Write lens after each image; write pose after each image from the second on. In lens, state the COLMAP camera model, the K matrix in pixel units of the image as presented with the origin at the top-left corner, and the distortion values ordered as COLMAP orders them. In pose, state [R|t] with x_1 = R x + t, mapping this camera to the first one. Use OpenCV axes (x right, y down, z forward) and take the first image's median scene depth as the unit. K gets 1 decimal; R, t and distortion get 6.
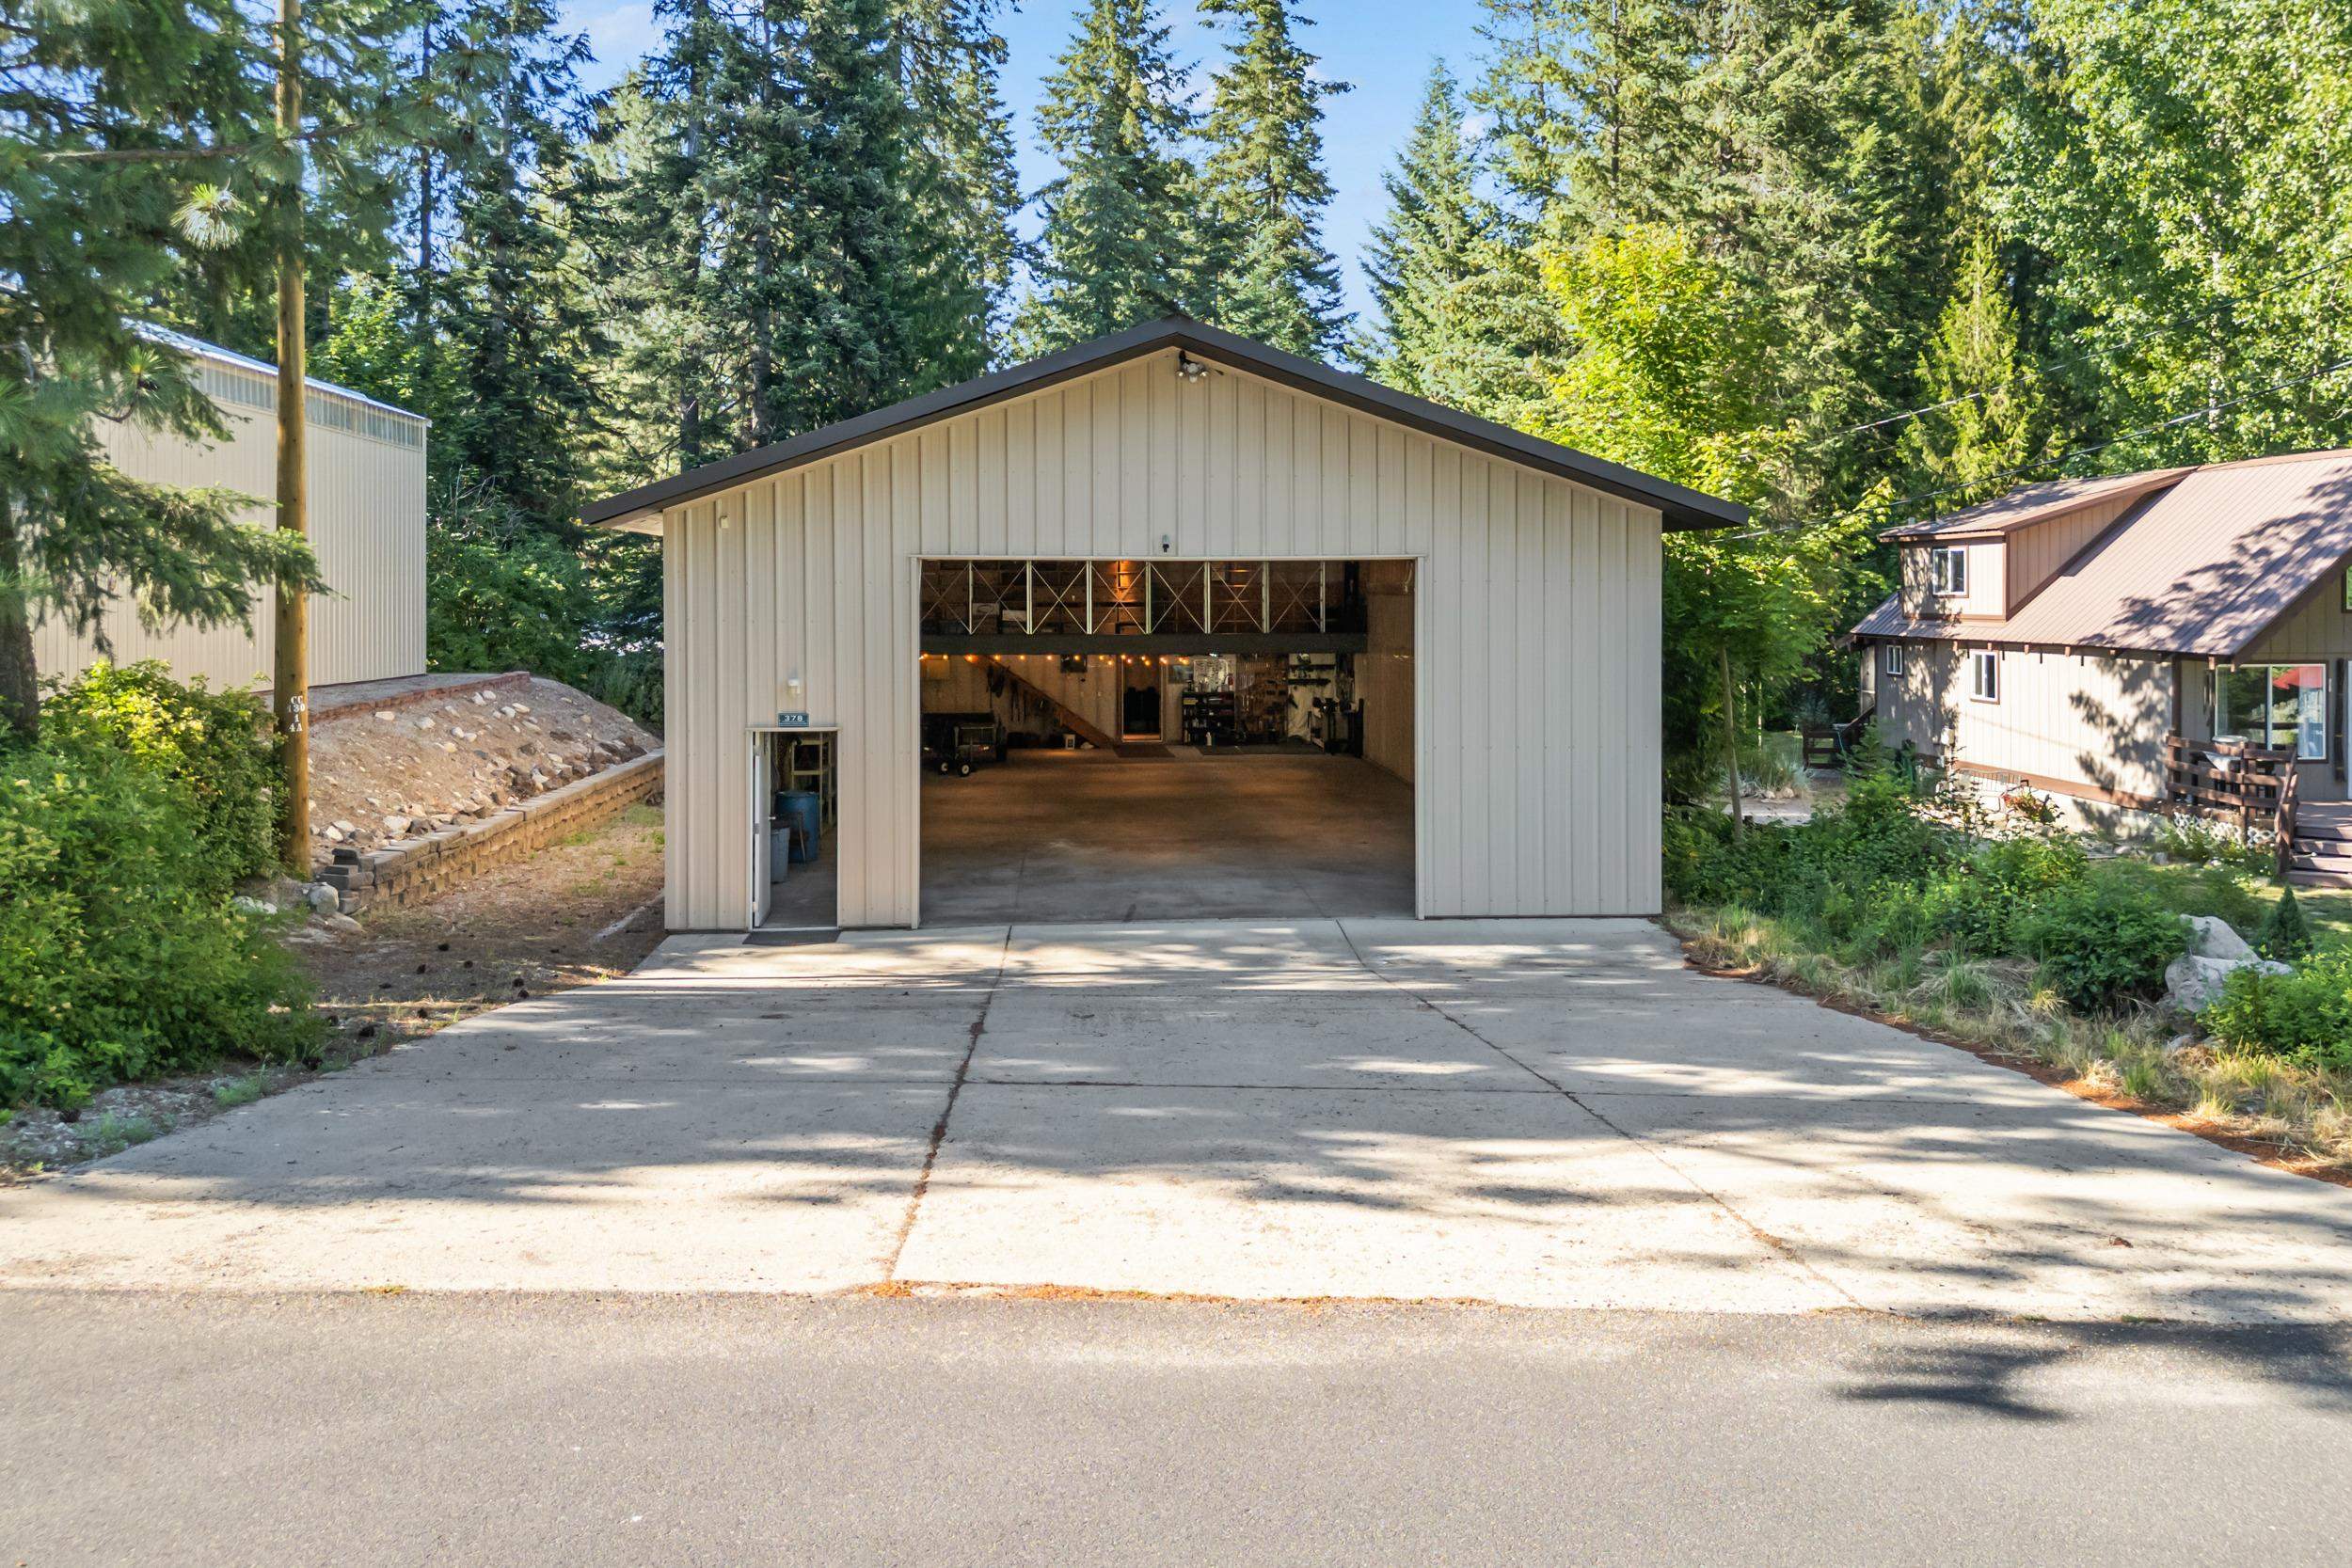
lens RADIAL K [[1659.1, 0, 1174.7], [0, 1659.1, 755.5], [0, 0, 1]] dist [0.099721, -0.123705]
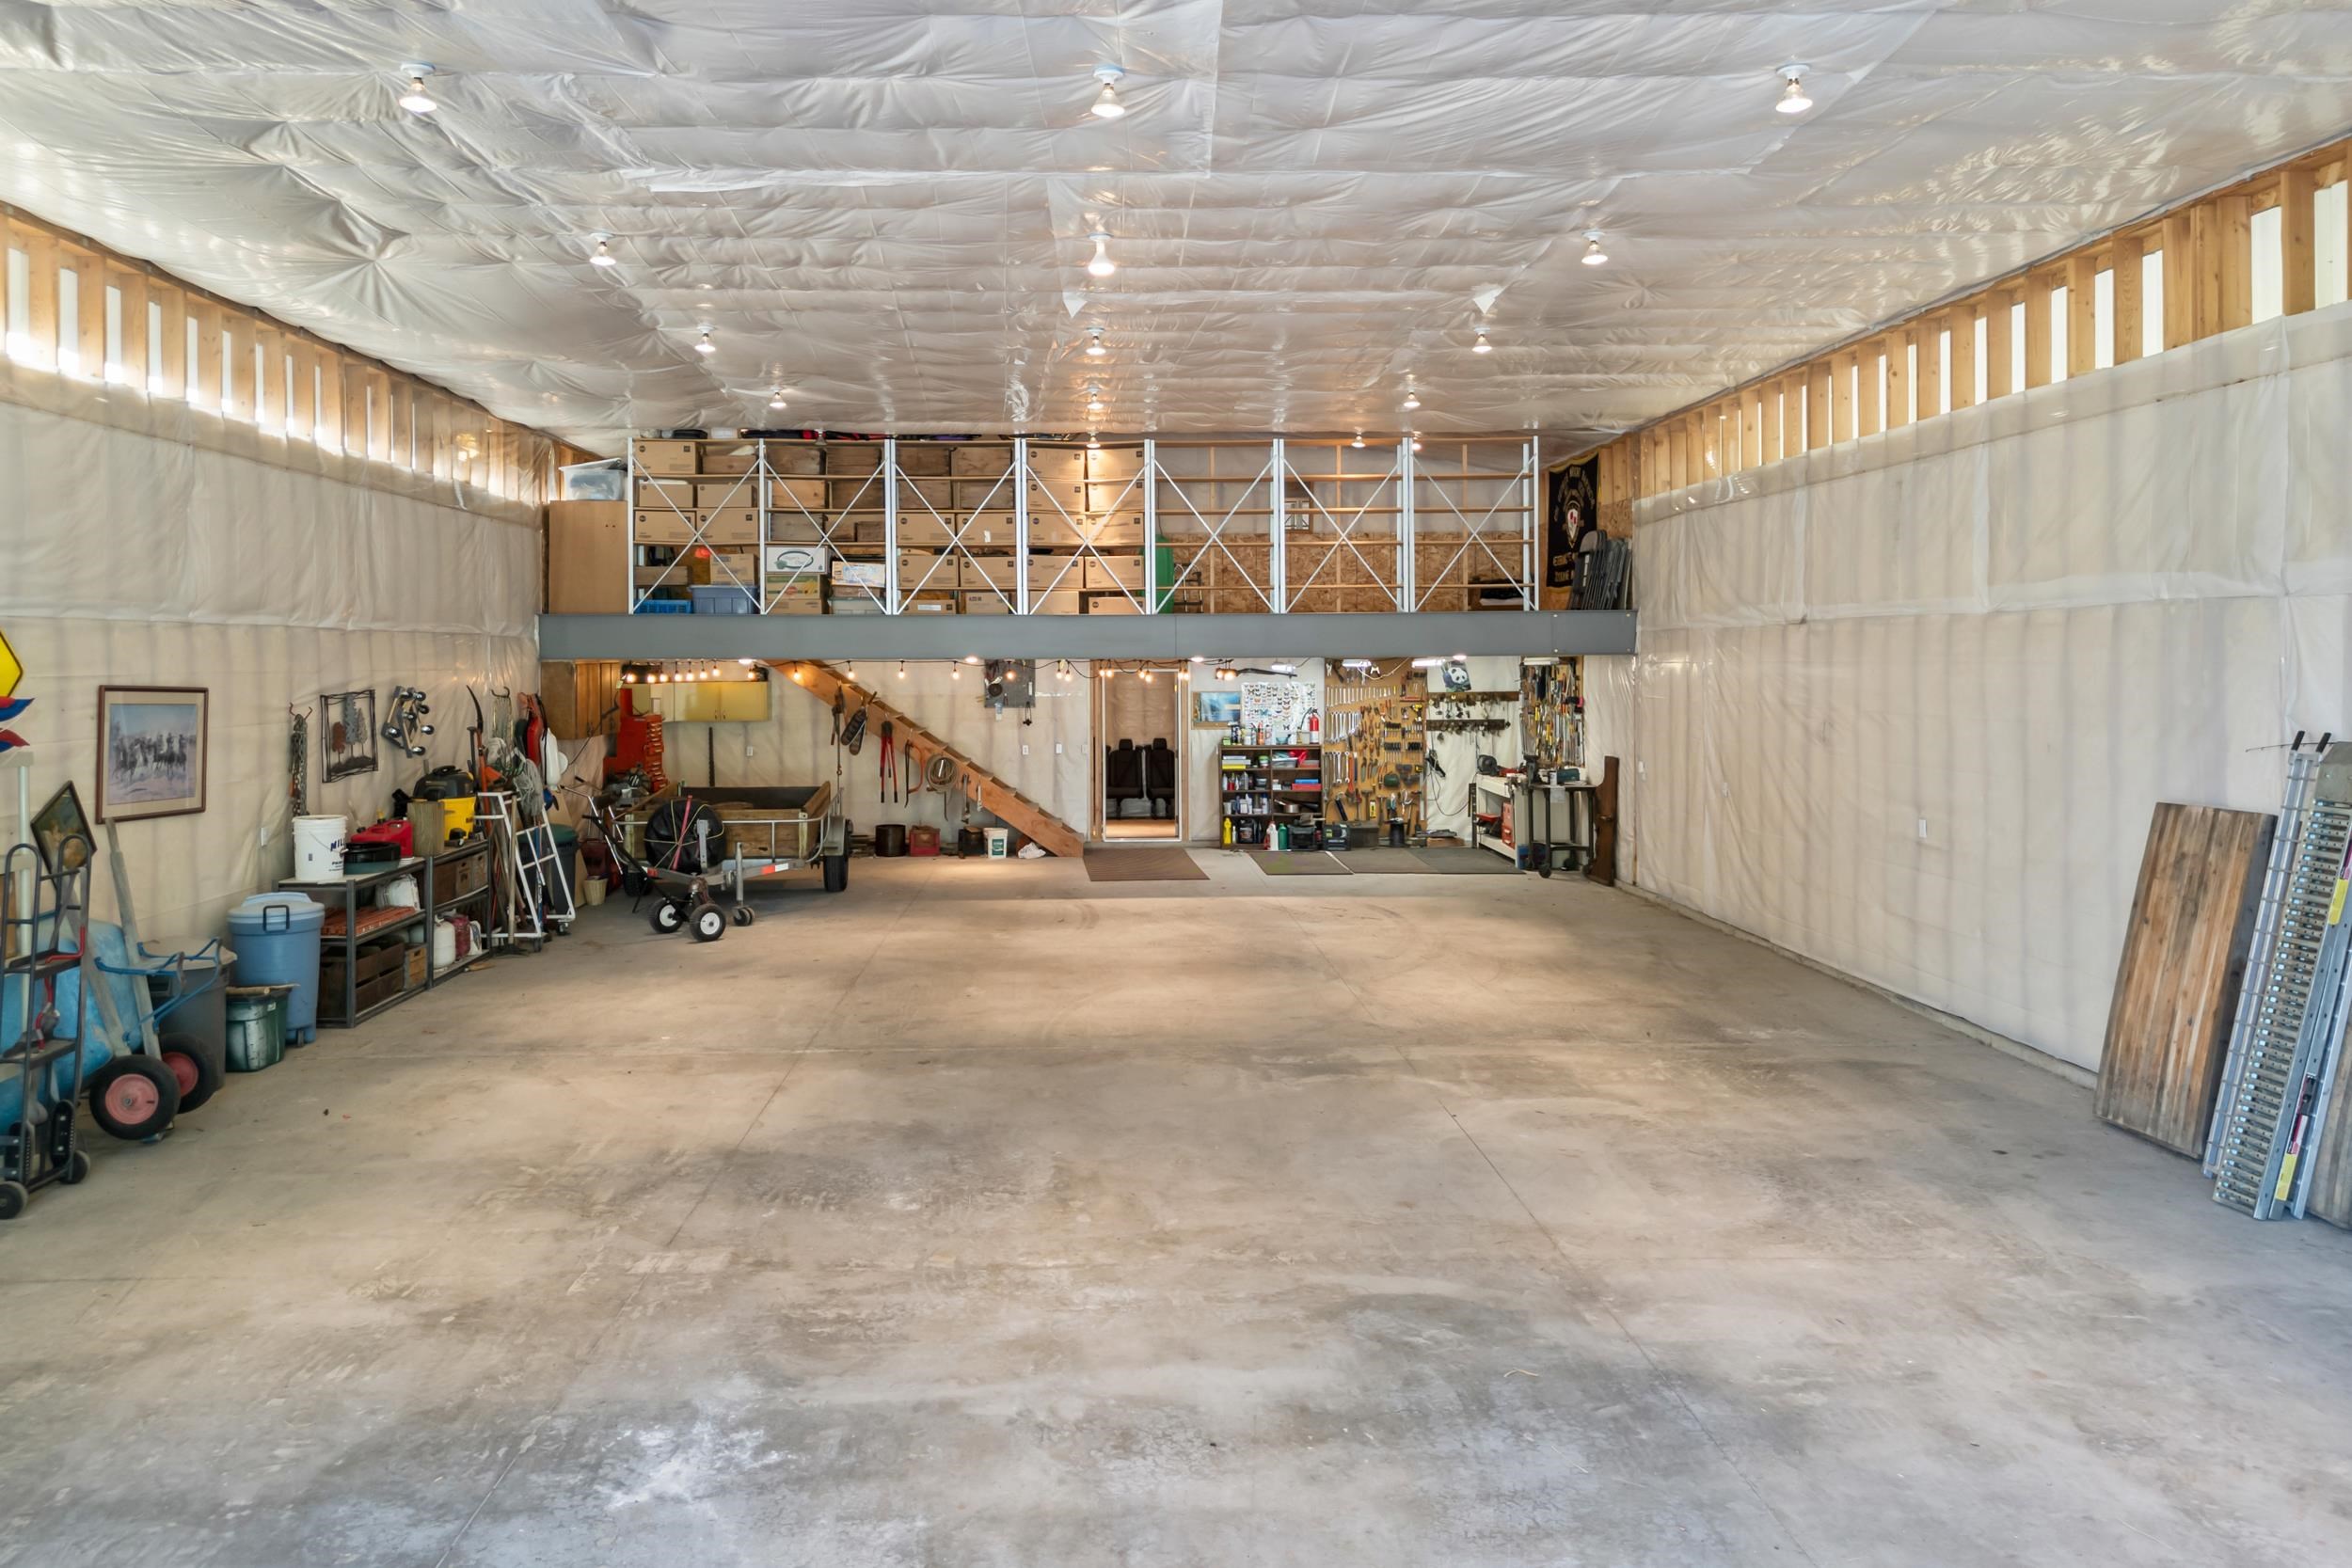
lens RADIAL K [[1659.1, 0, 1174.7], [0, 1659.1, 755.5], [0, 0, 1]] dist [0.099721, -0.123705]
pose [[0.999946, 0.000103, -0.010347, -0.004028], [-0.000540, 0.999106, -0.042278, -0.013432], [0.010333, 0.042281, 0.999052, 0.490763]]
